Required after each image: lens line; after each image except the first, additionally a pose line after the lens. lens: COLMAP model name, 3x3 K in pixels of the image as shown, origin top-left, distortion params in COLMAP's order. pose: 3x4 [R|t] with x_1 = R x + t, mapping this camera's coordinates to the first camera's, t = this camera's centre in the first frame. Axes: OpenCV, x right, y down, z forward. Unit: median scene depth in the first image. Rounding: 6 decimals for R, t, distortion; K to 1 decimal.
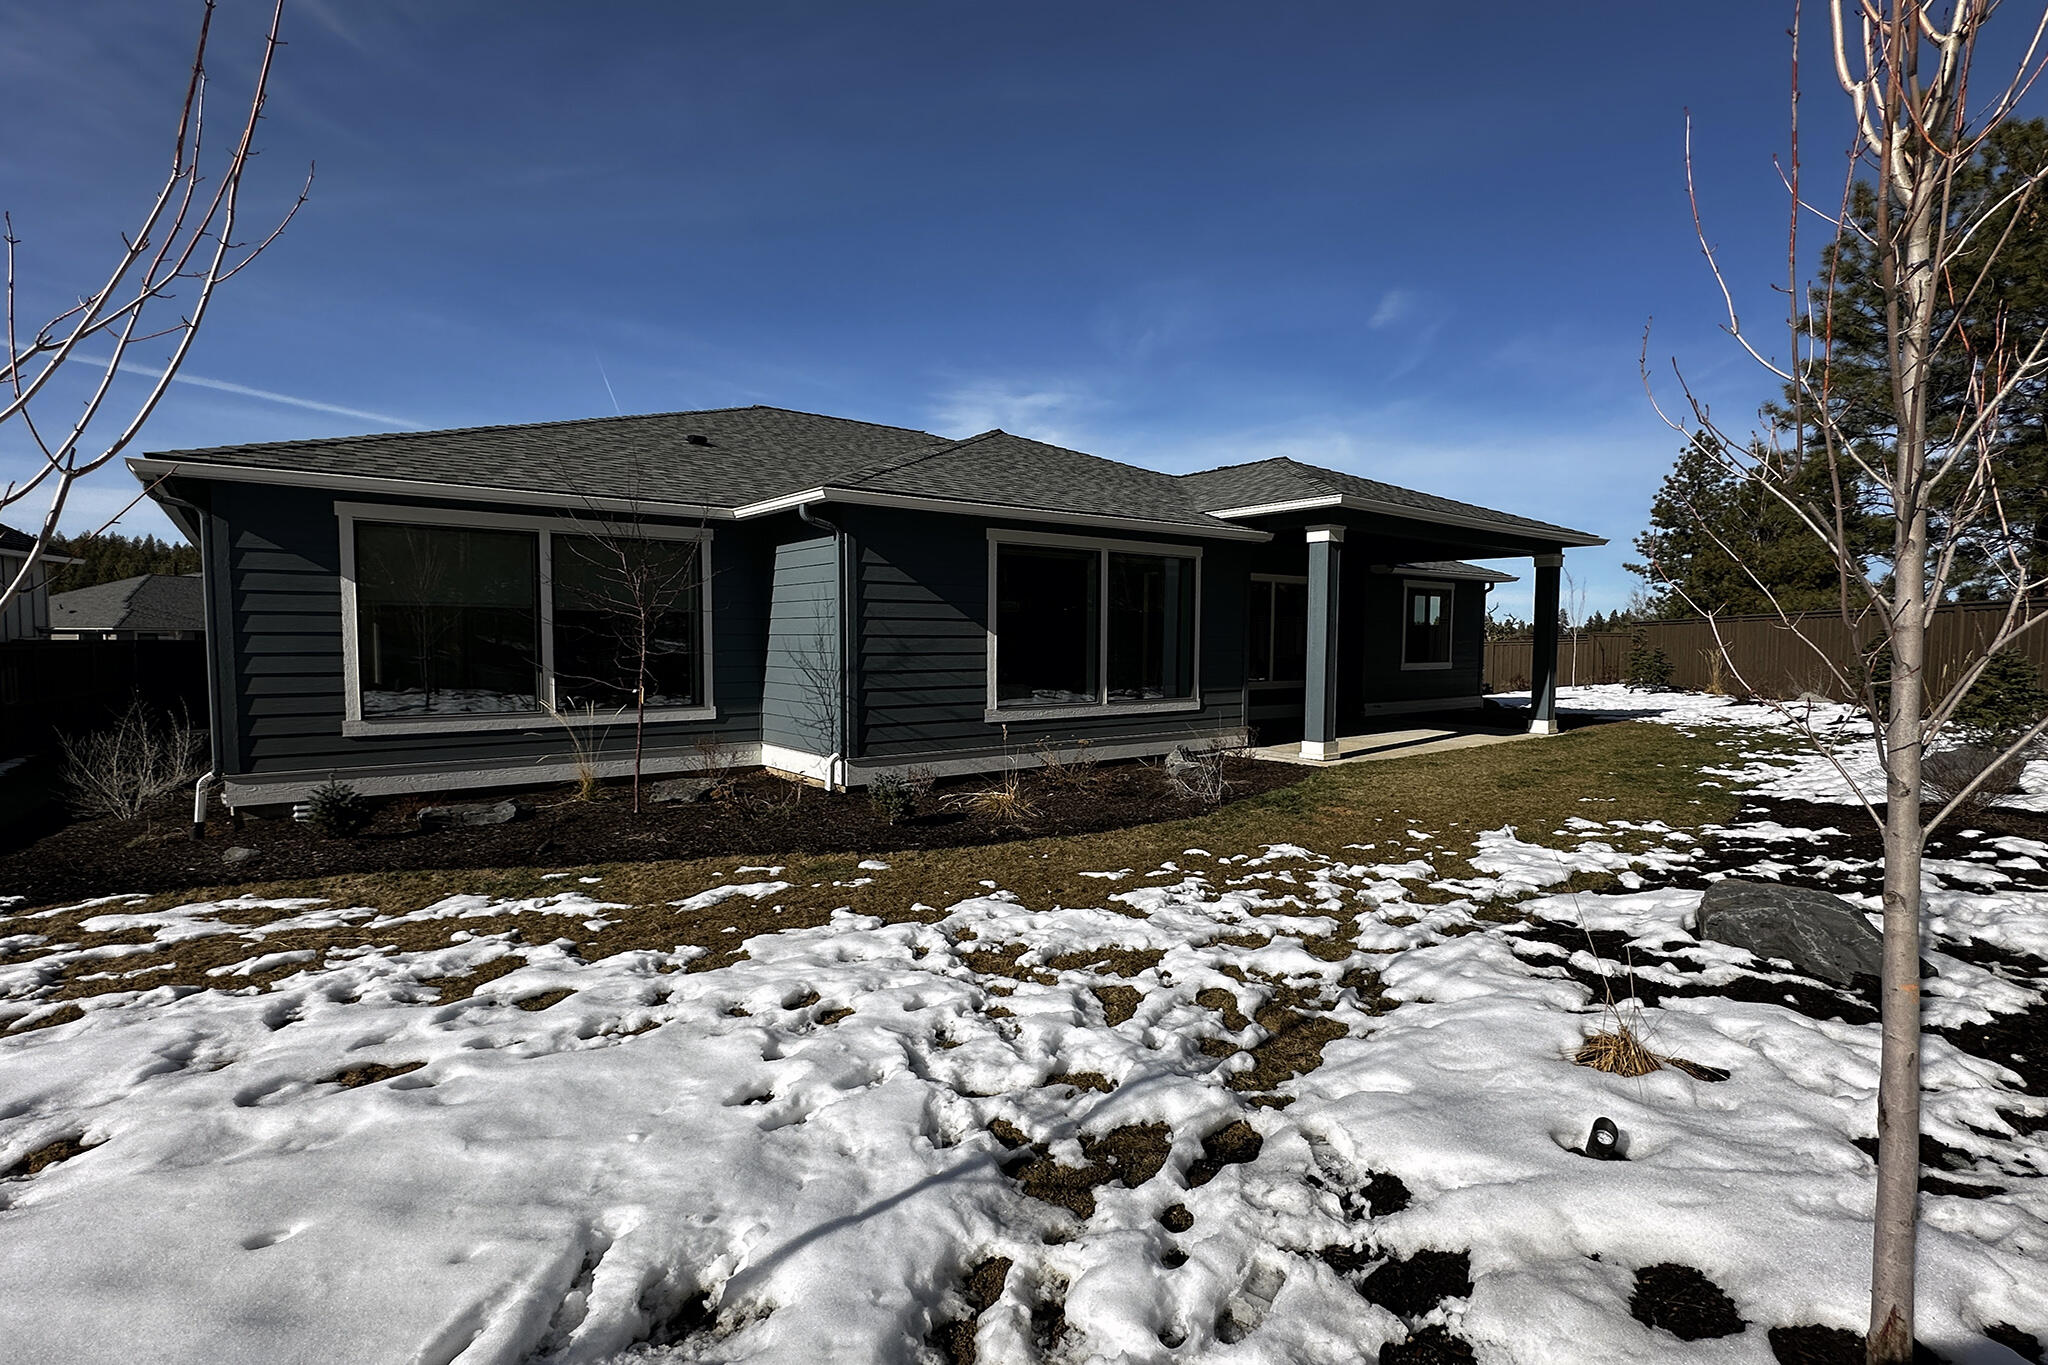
lens RADIAL K [[998.0, 0, 1024.0], [0, 998.0, 682.5], [0, 0, 1]] dist [-0.000892, -0.000089]
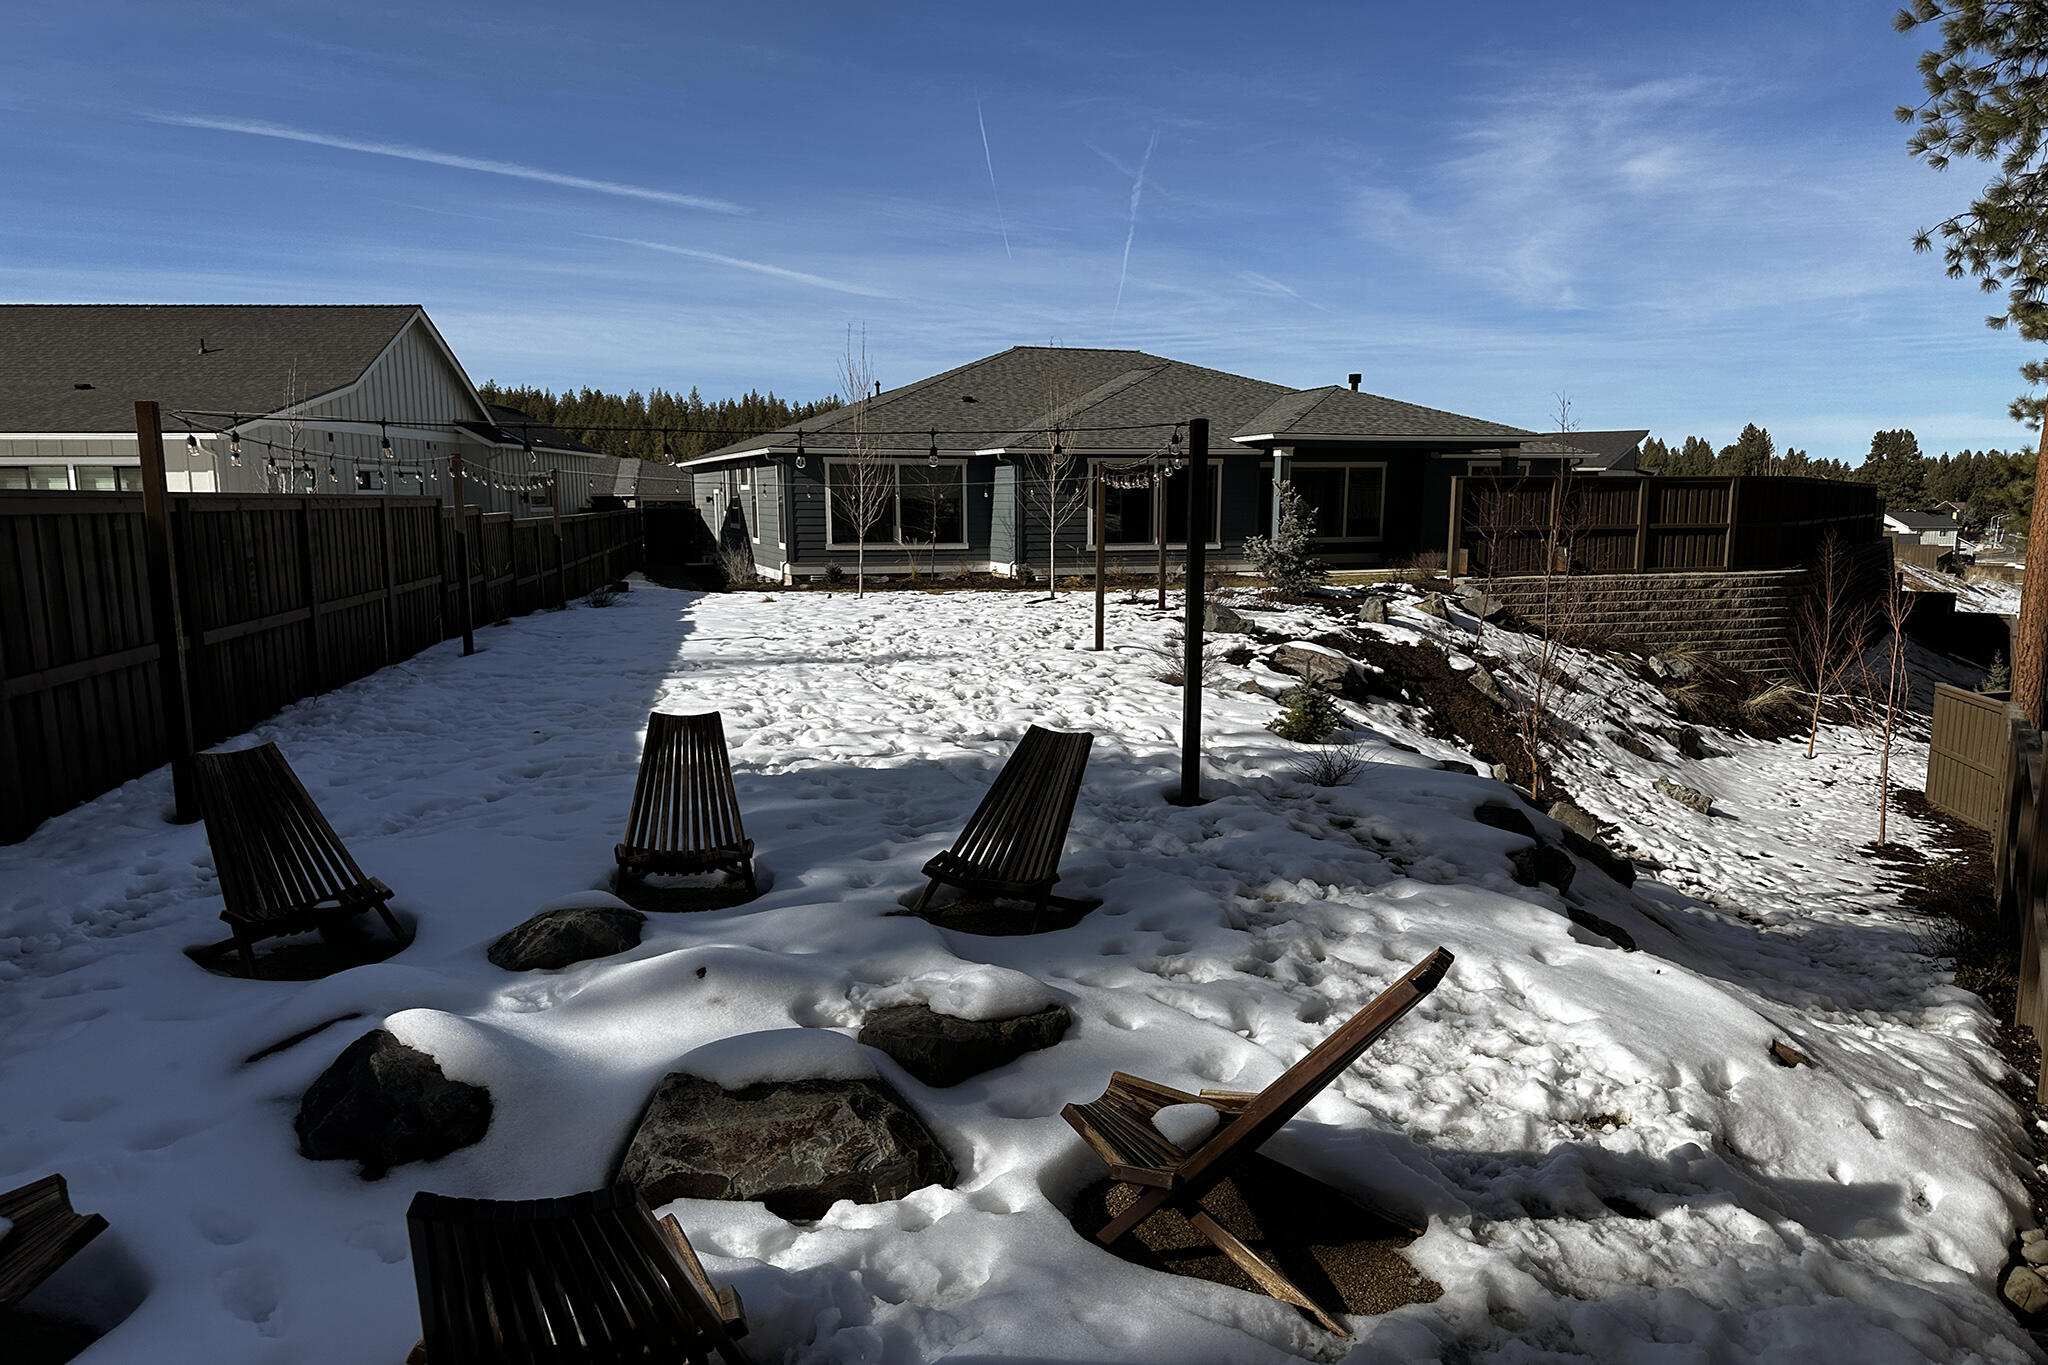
lens RADIAL K [[1255.4, 0, 1024.0], [0, 1255.4, 682.5], [0, 0, 1]] dist [0.002363, -0.045319]
pose [[0.939984, 0.036821, -0.339227, 0.776608], [-0.006156, 0.995829, 0.091030, 0.080056], [0.341164, -0.083479, 0.936290, -1.614013]]
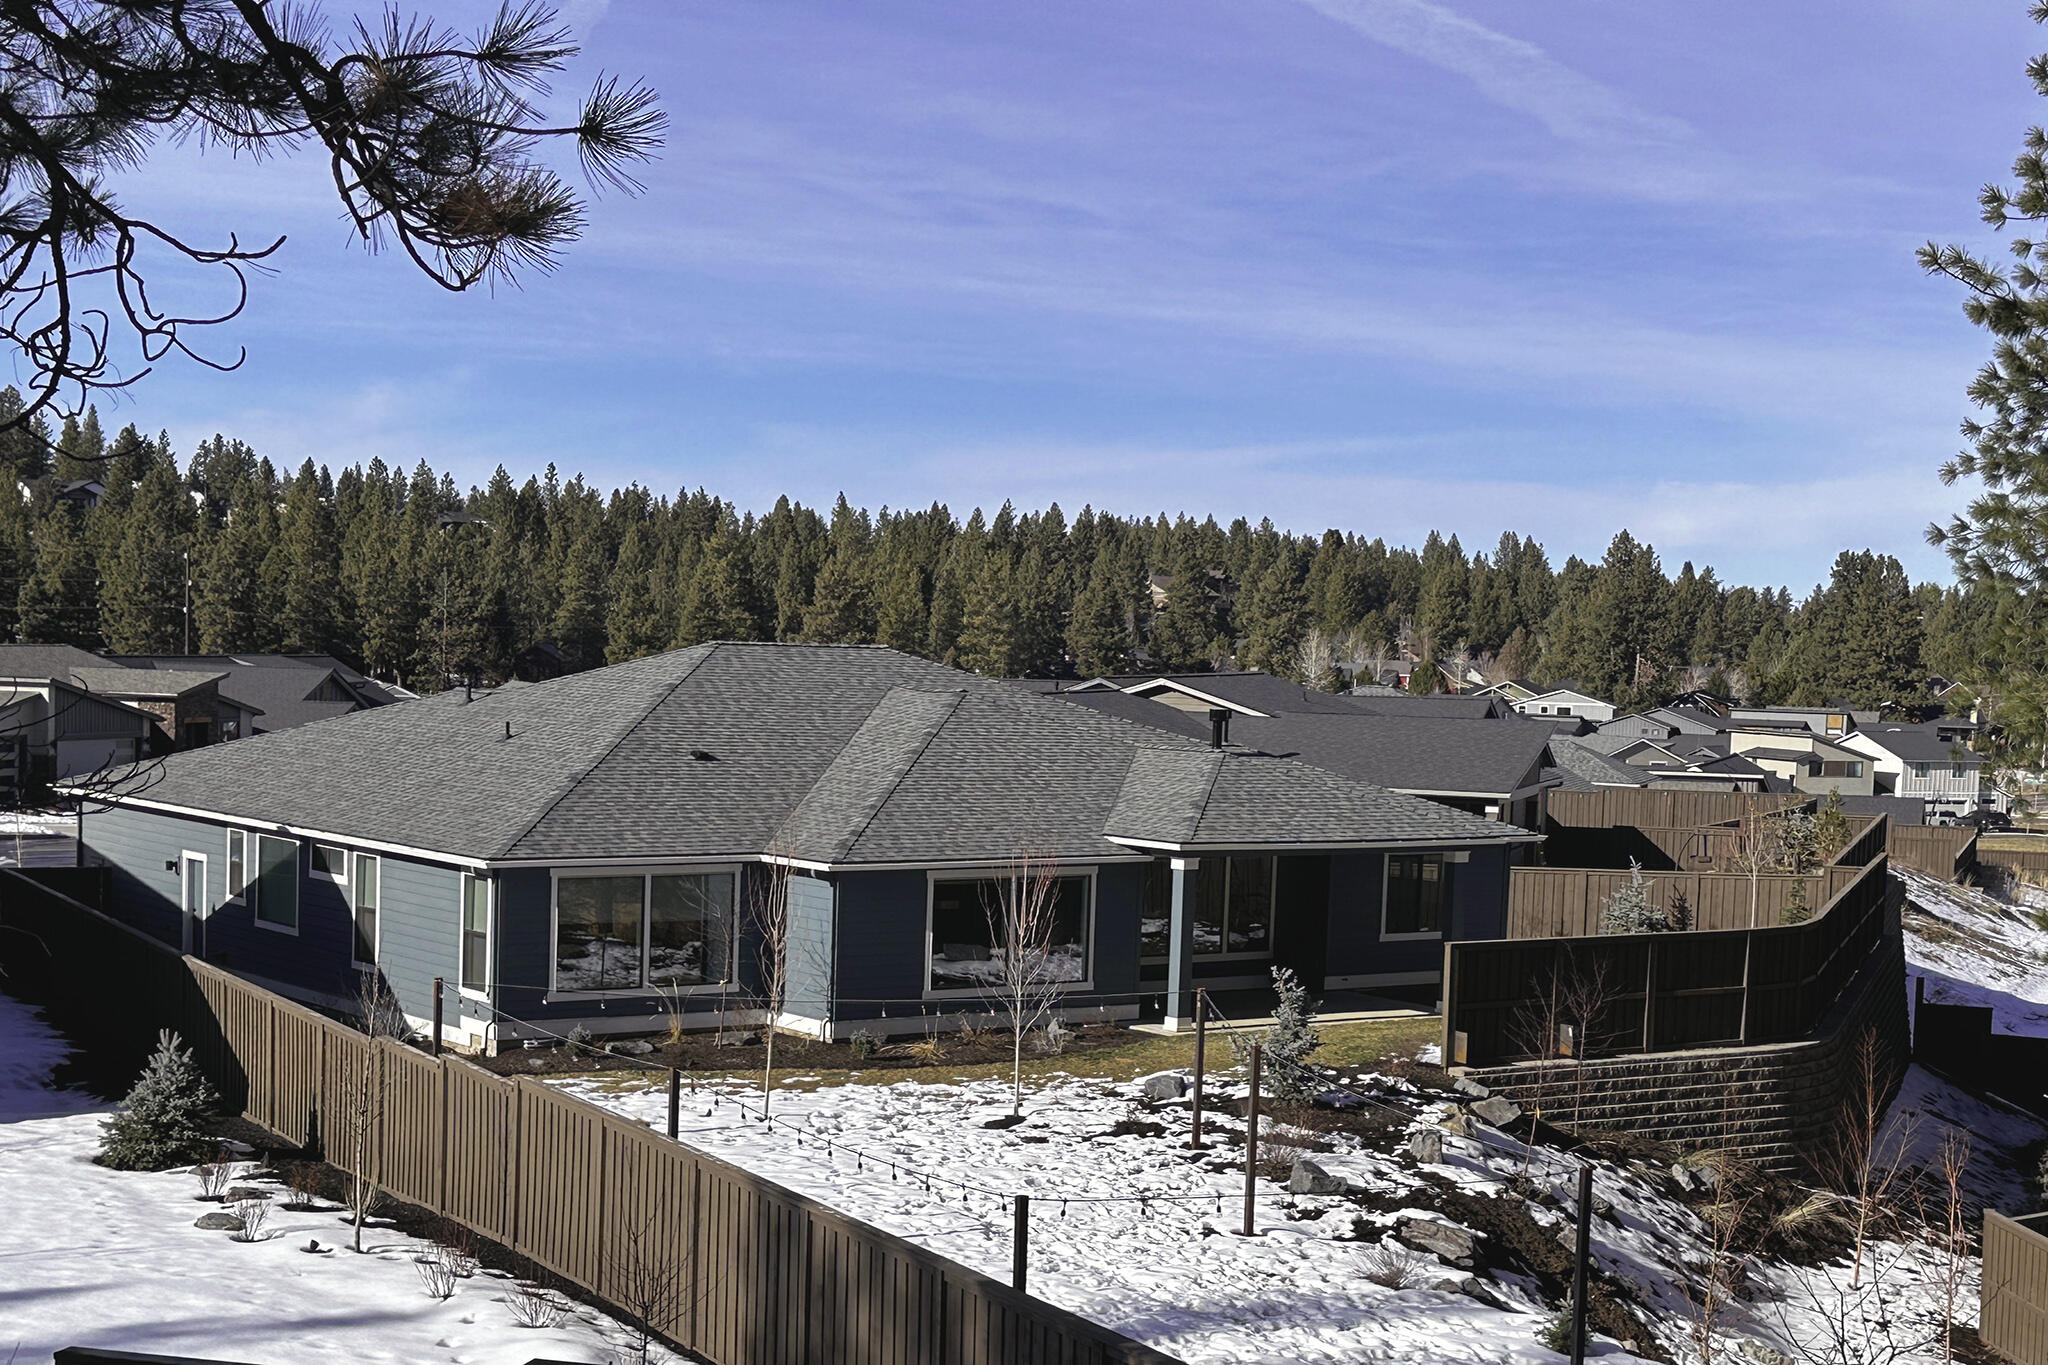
lens RADIAL K [[2716.8, 0, 1024.0], [0, 2716.8, 682.5], [0, 0, 1]] dist [0.027409, -0.027193]
pose [[0.998799, 0.023489, -0.043003, 0.283939], [-0.025399, 0.998690, -0.044416, -0.263993], [0.041903, 0.045454, 0.998087, -3.144254]]
